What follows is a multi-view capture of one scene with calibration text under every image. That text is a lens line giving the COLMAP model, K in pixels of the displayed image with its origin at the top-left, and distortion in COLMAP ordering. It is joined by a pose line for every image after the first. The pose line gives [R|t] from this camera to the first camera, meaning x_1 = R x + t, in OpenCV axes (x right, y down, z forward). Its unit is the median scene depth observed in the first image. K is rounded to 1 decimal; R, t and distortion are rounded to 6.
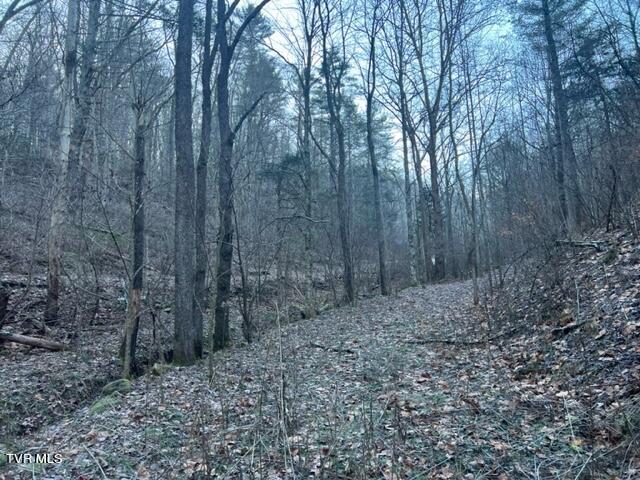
lens RADIAL K [[471.4, 0, 318.8], [0, 471.4, 238.6], [0, 0, 1]] dist [0.025144, -0.020295]
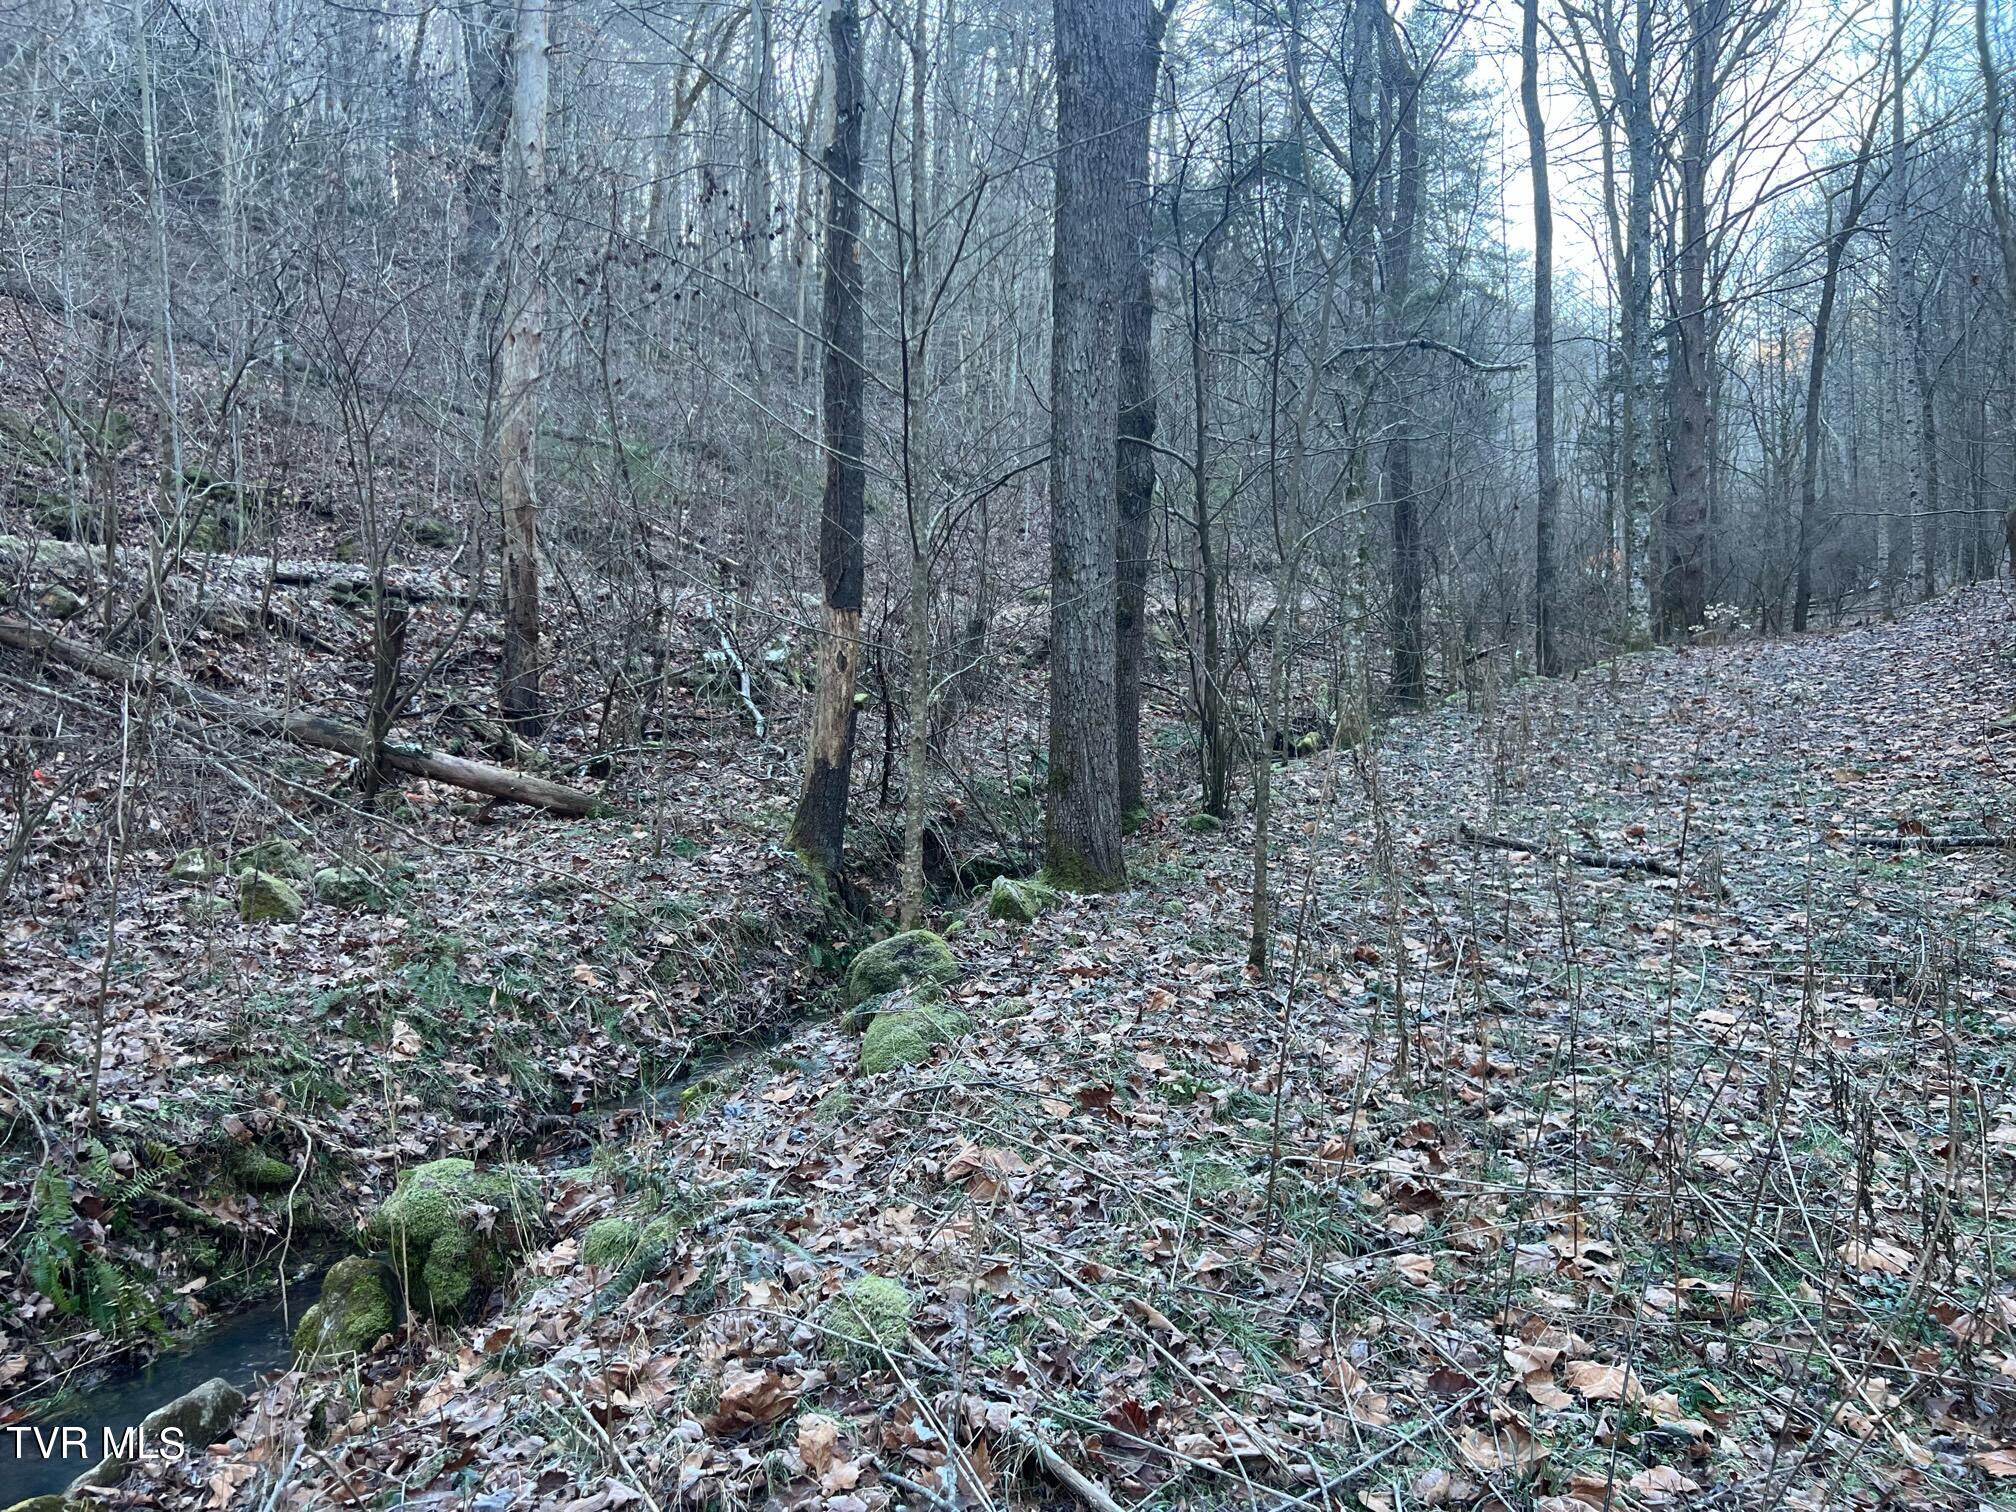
lens RADIAL K [[1484.8, 0, 1008.4], [0, 1484.8, 756.8], [0, 0, 1]] dist [0.025144, -0.020295]
pose [[0.992353, 0.032321, -0.119126, -0.198526], [-0.011215, 0.984726, 0.173749, 0.043756], [0.122923, -0.171084, 0.977558, 0.162934]]
